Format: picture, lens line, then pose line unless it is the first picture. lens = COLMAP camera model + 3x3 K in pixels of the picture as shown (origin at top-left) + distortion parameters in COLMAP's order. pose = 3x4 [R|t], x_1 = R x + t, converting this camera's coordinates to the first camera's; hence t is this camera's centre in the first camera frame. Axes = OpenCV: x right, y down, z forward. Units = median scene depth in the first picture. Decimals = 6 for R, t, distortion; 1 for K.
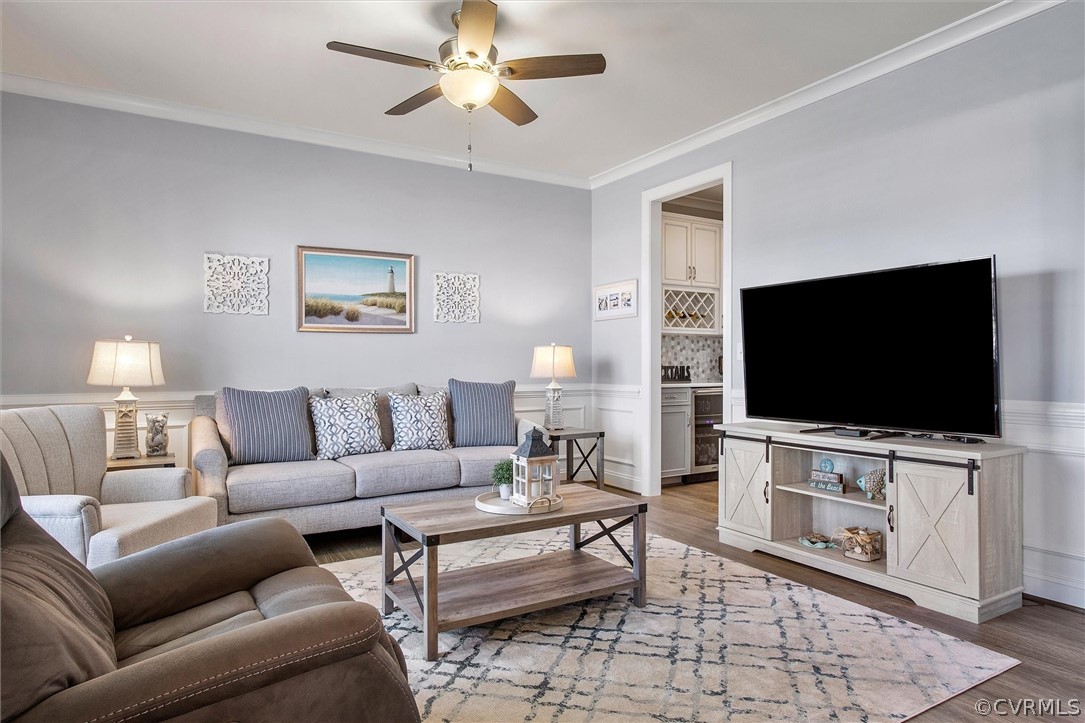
lens RADIAL K [[652.6, 0, 546.8], [0, 652.6, 364.5], [0, 0, 1]] dist [-0.003681, 0.004328]
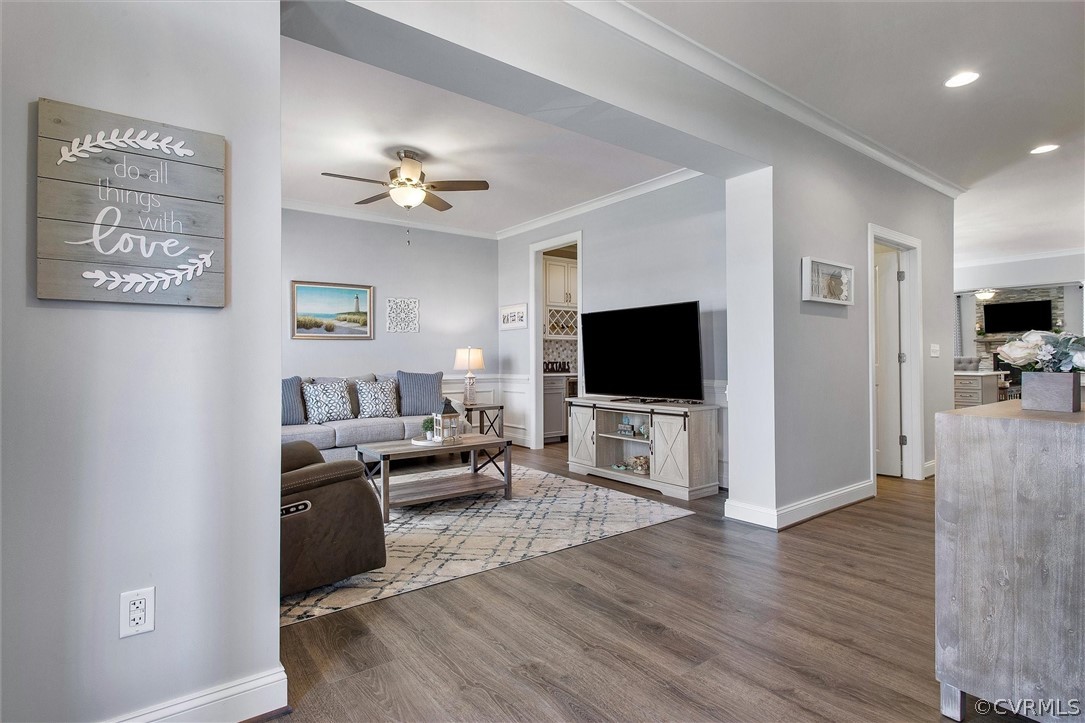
lens RADIAL K [[562.3, 0, 543.1], [0, 562.3, 358.8], [0, 0, 1]] dist [-0.003767, -0.000466]
pose [[0.995046, -0.002674, 0.099380, 0.061707], [0.003067, 0.999988, -0.003802, 0.000845], [-0.099368, 0.004088, 0.995042, -0.353298]]
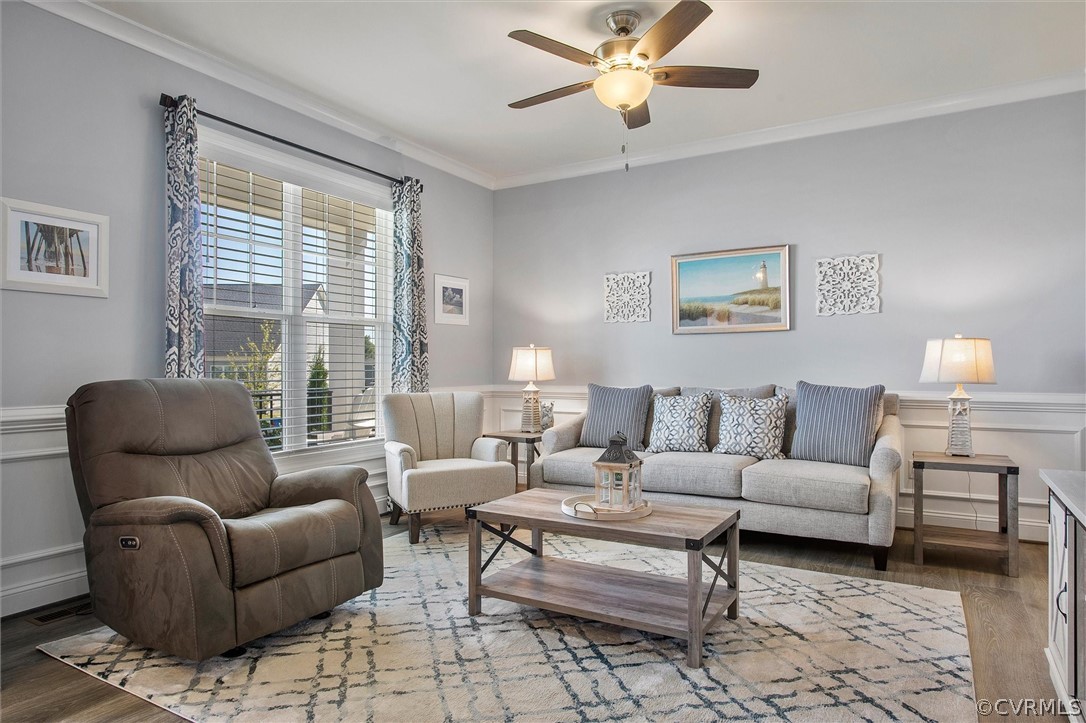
lens RADIAL K [[653.2, 0, 523.3], [0, 653.2, 362.0], [0, 0, 1]] dist [-0.003681, 0.004328]
pose [[0.459212, -0.005657, -0.888308, 0.532673], [0.000046, 0.999980, -0.006344, 0.002300], [0.888326, 0.002872, 0.459203, 0.312710]]
